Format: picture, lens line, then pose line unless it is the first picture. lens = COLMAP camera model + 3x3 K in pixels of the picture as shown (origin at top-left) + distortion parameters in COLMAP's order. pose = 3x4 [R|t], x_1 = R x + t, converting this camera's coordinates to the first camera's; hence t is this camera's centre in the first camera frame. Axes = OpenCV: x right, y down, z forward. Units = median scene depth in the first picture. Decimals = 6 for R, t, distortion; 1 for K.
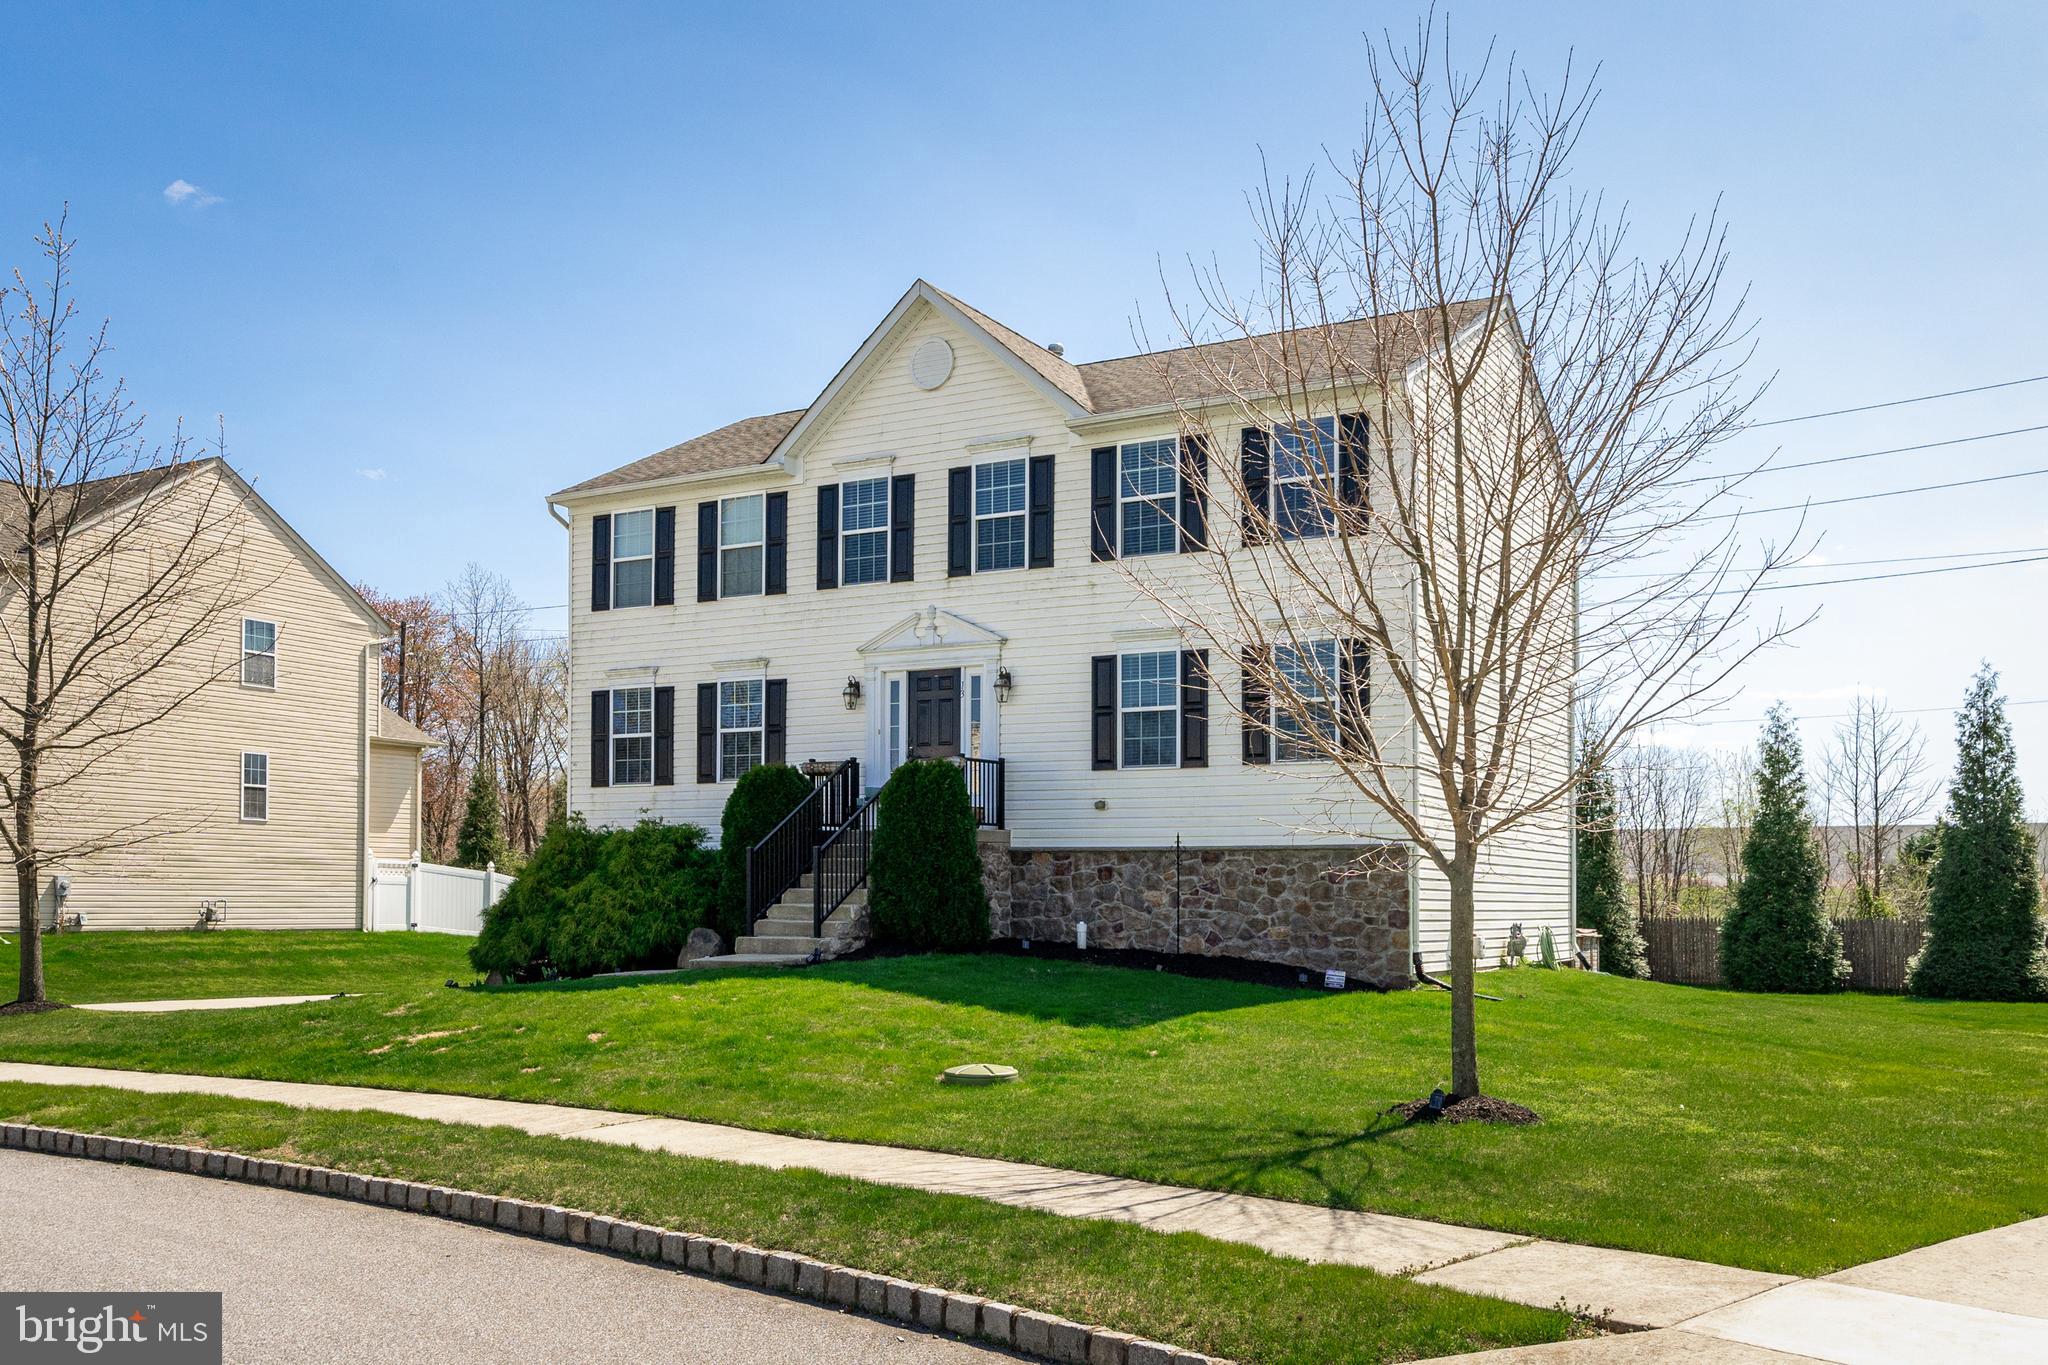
lens RADIAL K [[1280.4, 0, 1026.5], [0, 1280.4, 685.8], [0, 0, 1]] dist [-0.002625, -0.005263]
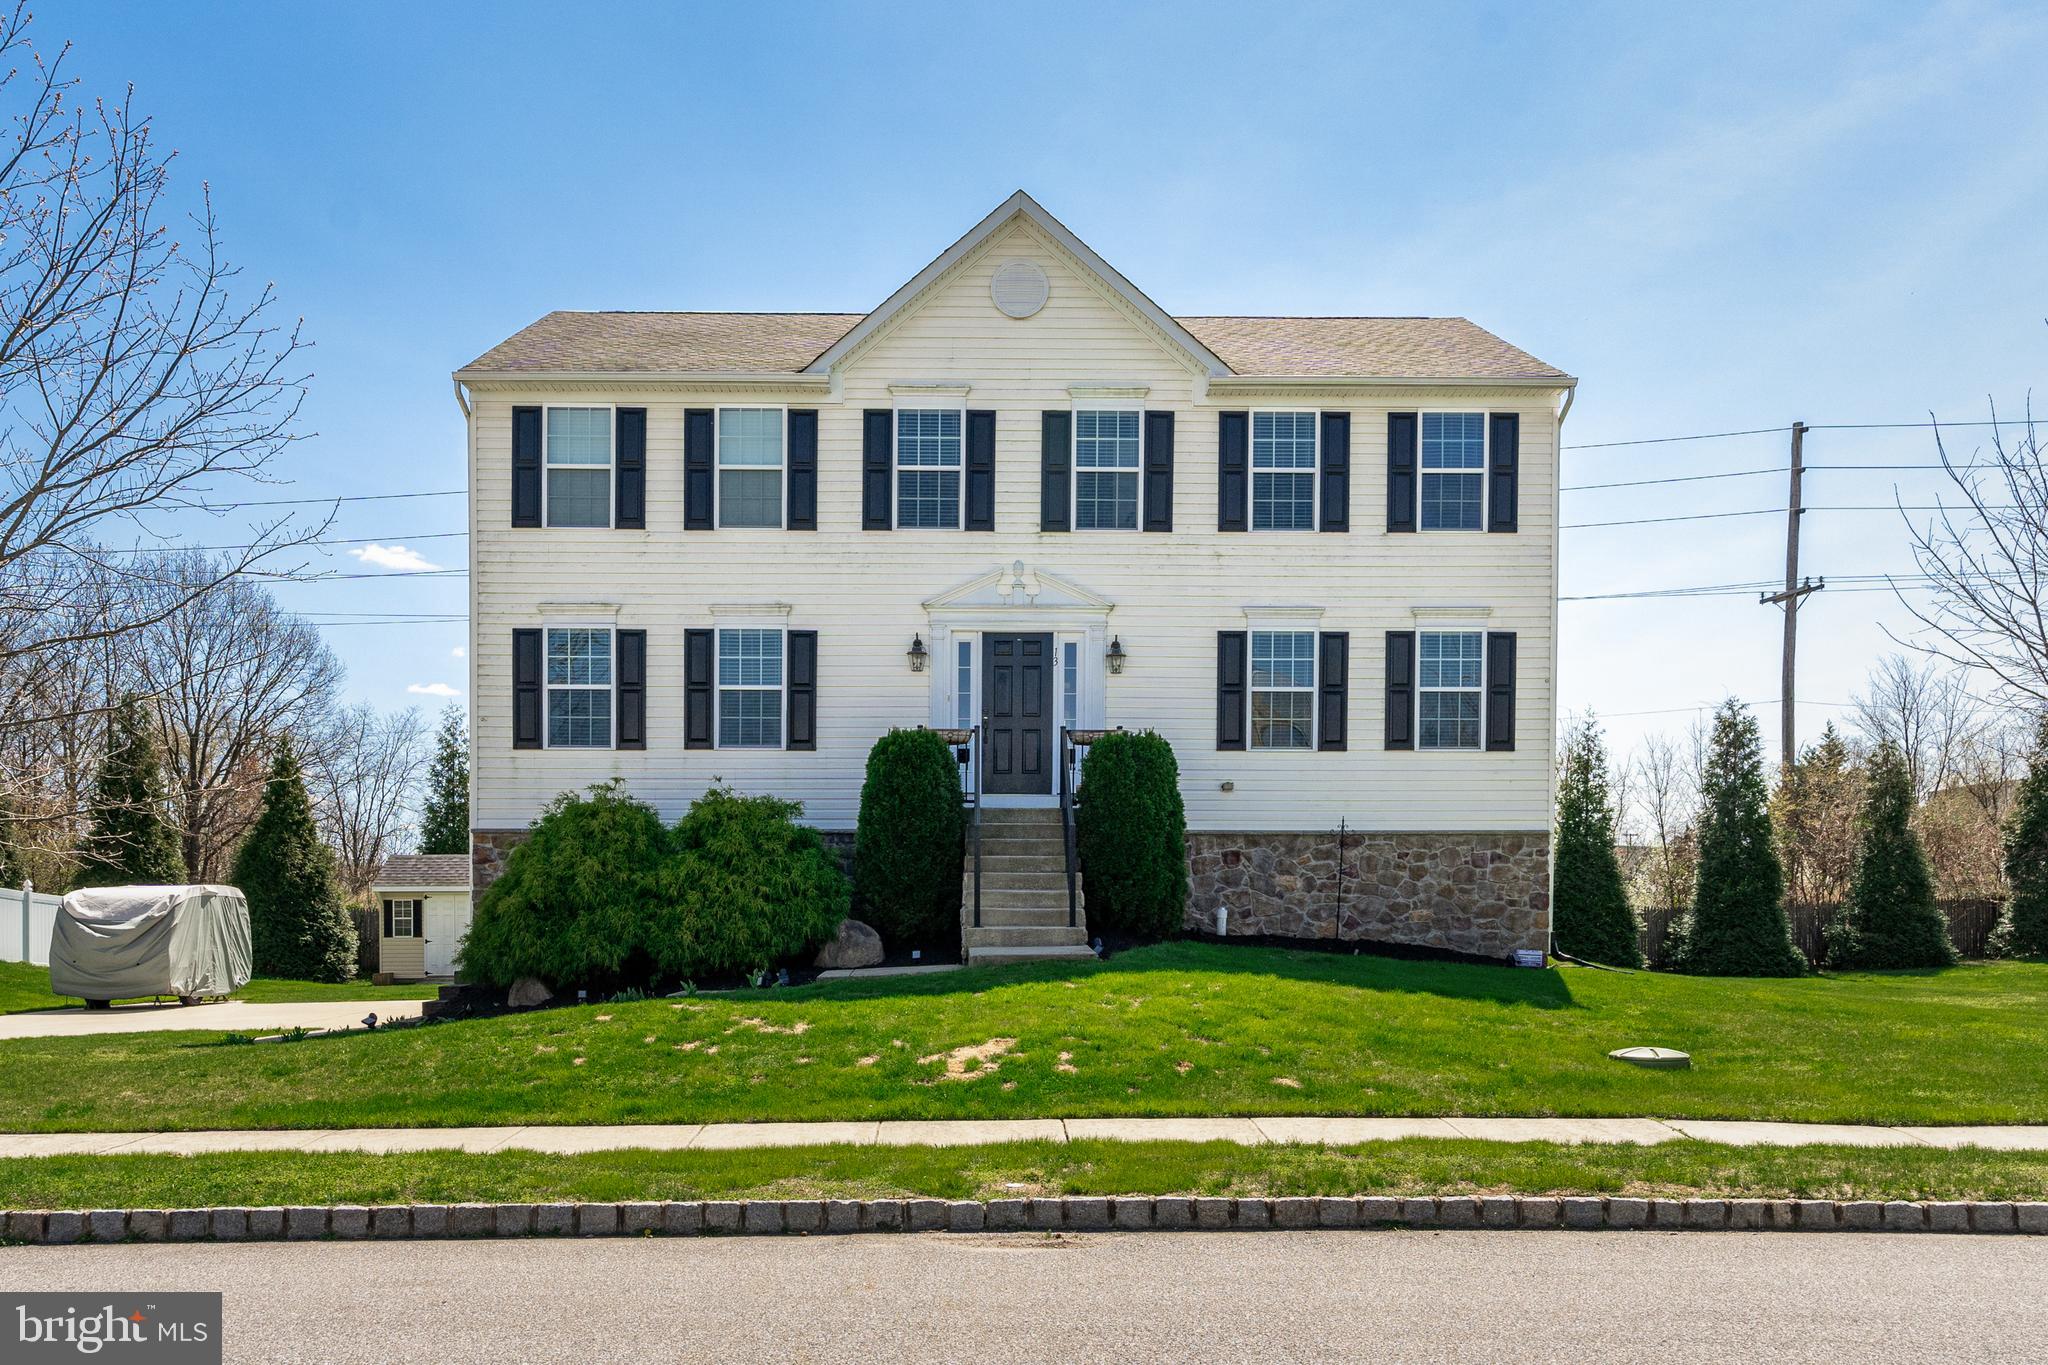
lens RADIAL K [[1280.4, 0, 1019.6], [0, 1280.4, 739.6], [0, 0, 1]] dist [-0.002625, -0.005263]
pose [[0.917670, 0.040145, 0.395311, -0.443402], [-0.060558, 0.997391, 0.039290, 0.028378], [-0.392703, -0.059995, 0.917707, 0.174600]]
